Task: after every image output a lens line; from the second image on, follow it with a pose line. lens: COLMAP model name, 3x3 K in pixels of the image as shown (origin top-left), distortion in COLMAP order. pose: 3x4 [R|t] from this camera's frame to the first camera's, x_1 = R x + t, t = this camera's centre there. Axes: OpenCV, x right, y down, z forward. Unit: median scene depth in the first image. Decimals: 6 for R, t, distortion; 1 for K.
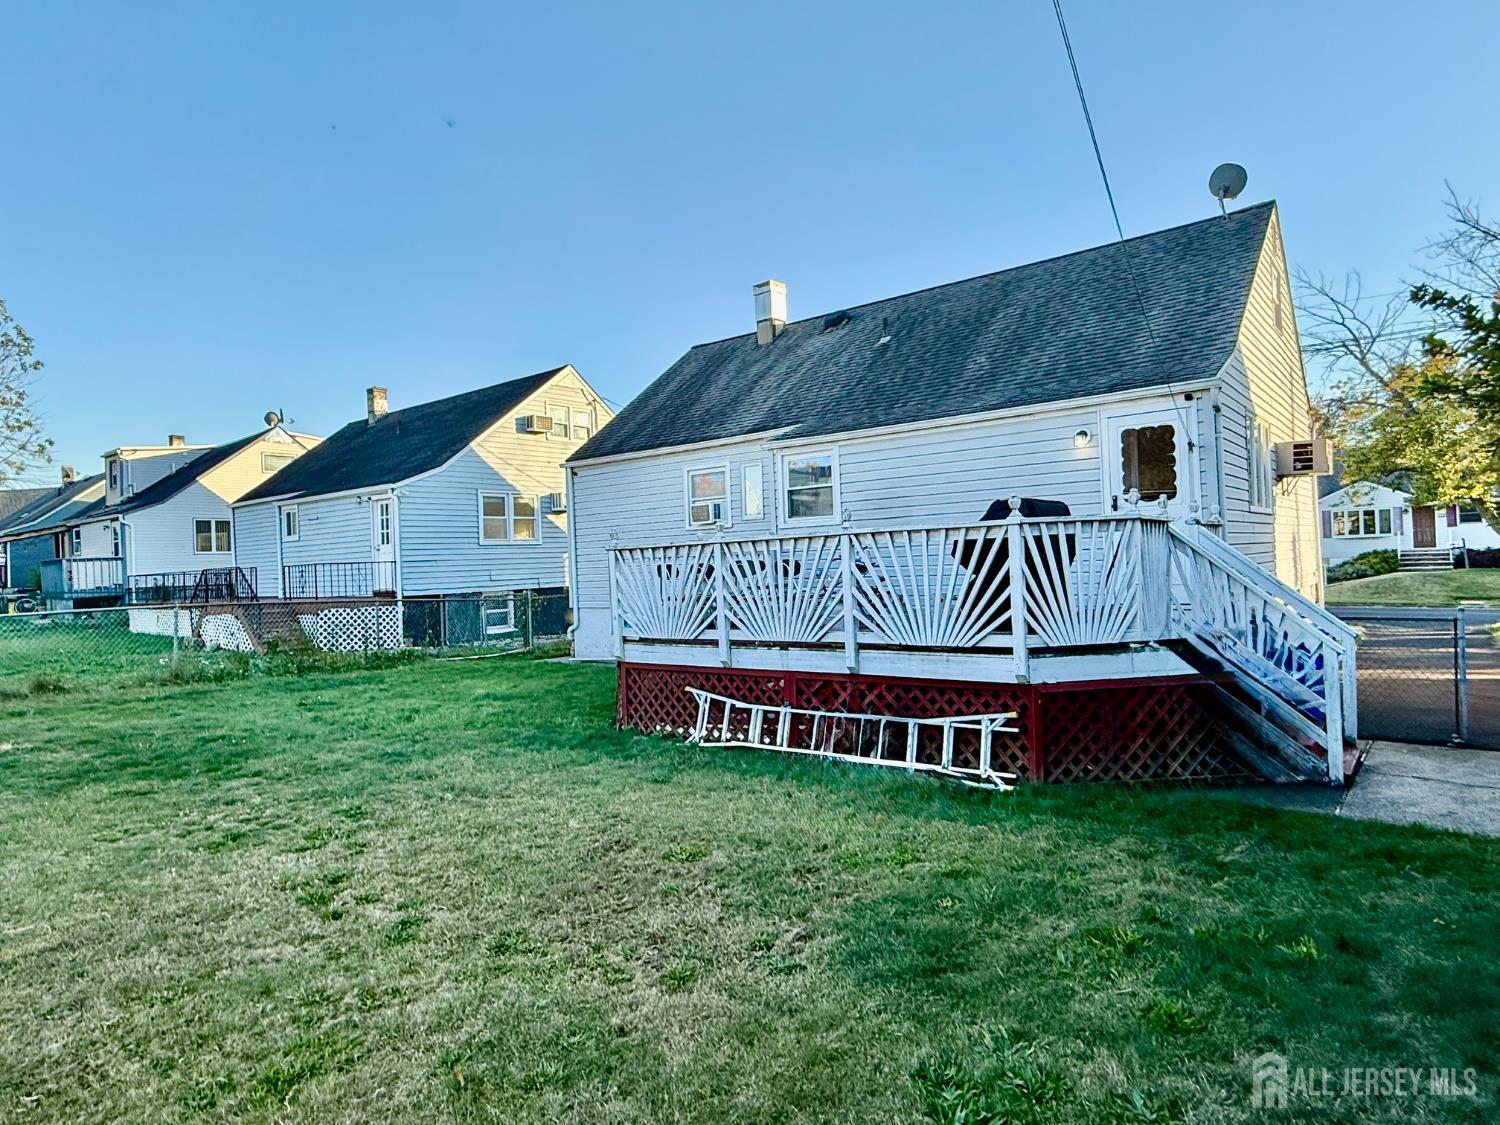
lens RADIAL K [[892.8, 0, 754.4], [0, 892.8, 557.1], [0, 0, 1]] dist [-0.000506, 0.004507]
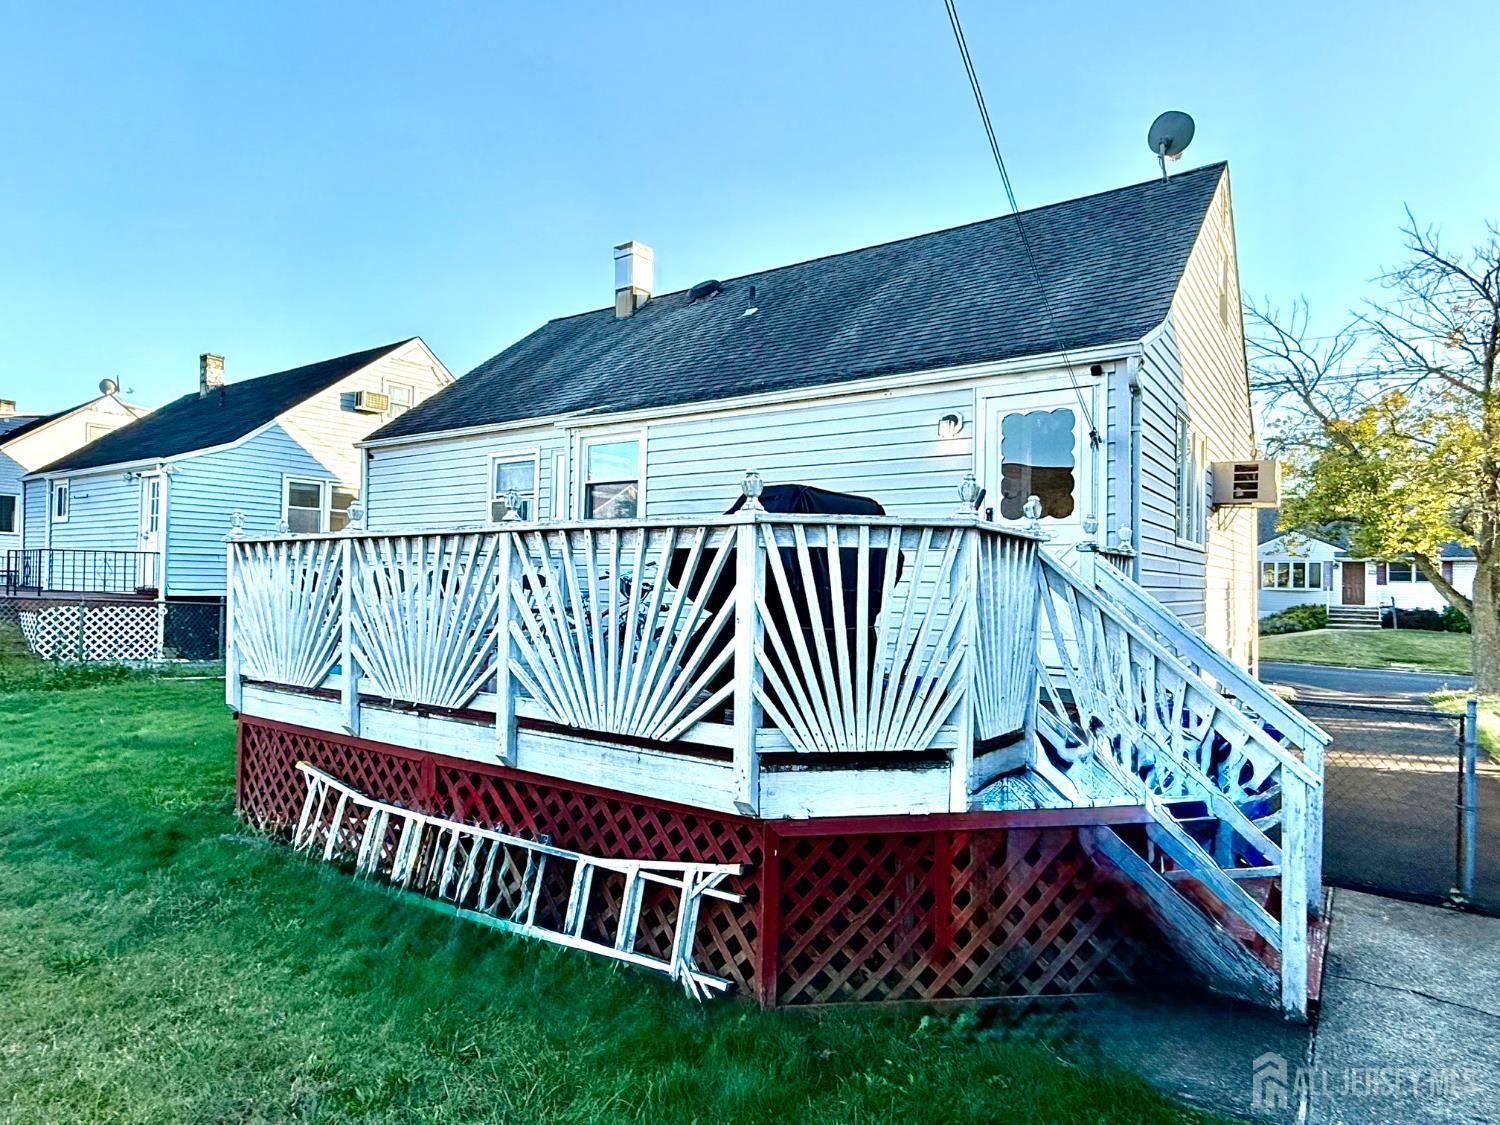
lens RADIAL K [[892.8, 0, 747.2], [0, 892.8, 568.8], [0, 0, 1]] dist [-0.000506, 0.004507]
pose [[0.996832, 0.057116, 0.055345, 0.130205], [-0.056528, 0.998327, -0.012131, -0.001422], [-0.055946, 0.008963, 0.998394, 0.227055]]
